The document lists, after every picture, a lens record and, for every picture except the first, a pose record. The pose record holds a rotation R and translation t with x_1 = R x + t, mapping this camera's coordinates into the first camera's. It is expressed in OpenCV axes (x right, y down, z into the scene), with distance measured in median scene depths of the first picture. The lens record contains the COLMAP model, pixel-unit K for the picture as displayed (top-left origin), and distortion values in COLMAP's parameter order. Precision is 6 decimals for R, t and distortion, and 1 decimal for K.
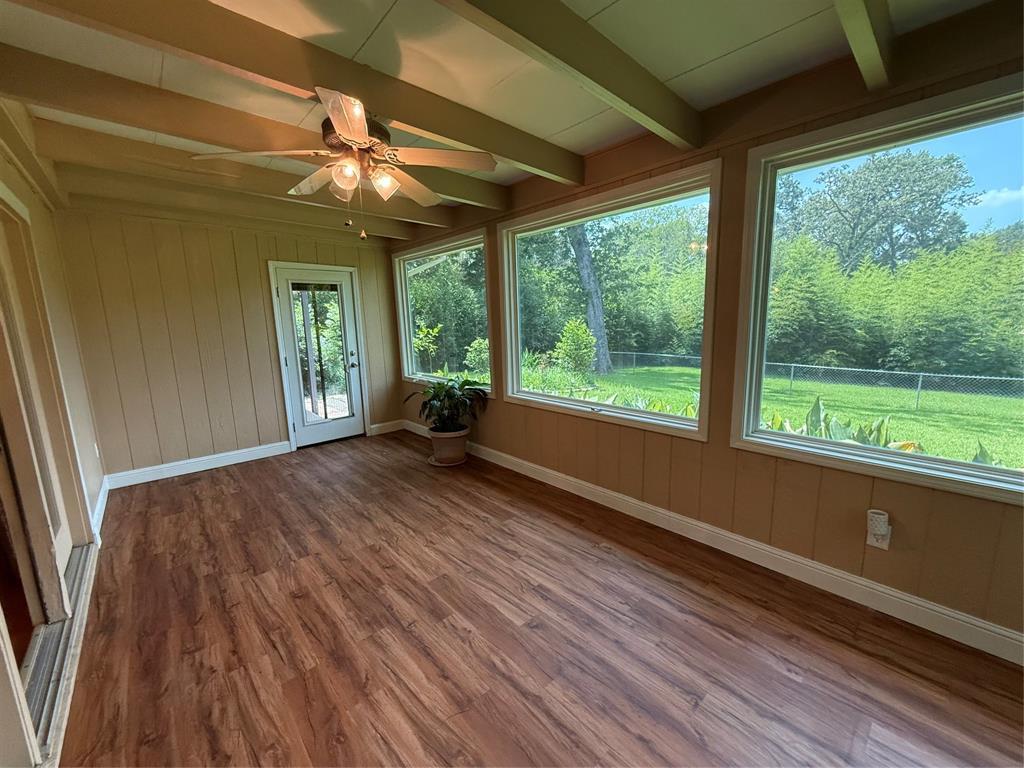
lens RADIAL K [[406.9, 0, 515.2], [0, 406.9, 384.6], [0, 0, 1]] dist [-0.000343, -0.000335]
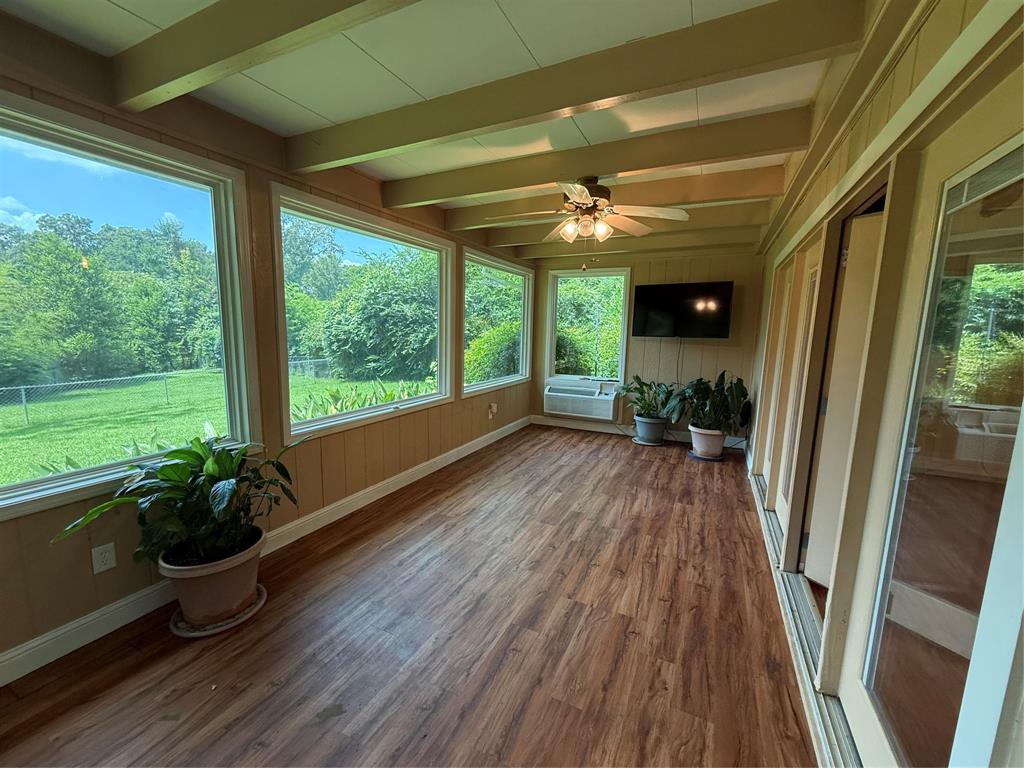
lens RADIAL K [[406.9, 0, 514.1], [0, 406.9, 385.2], [0, 0, 1]] dist [-0.000343, -0.000335]
pose [[-0.369489, -0.115102, 0.922079, -1.449692], [0.135817, 0.974953, 0.176126, -0.233937], [-0.919256, 0.190311, -0.344602, 1.609821]]
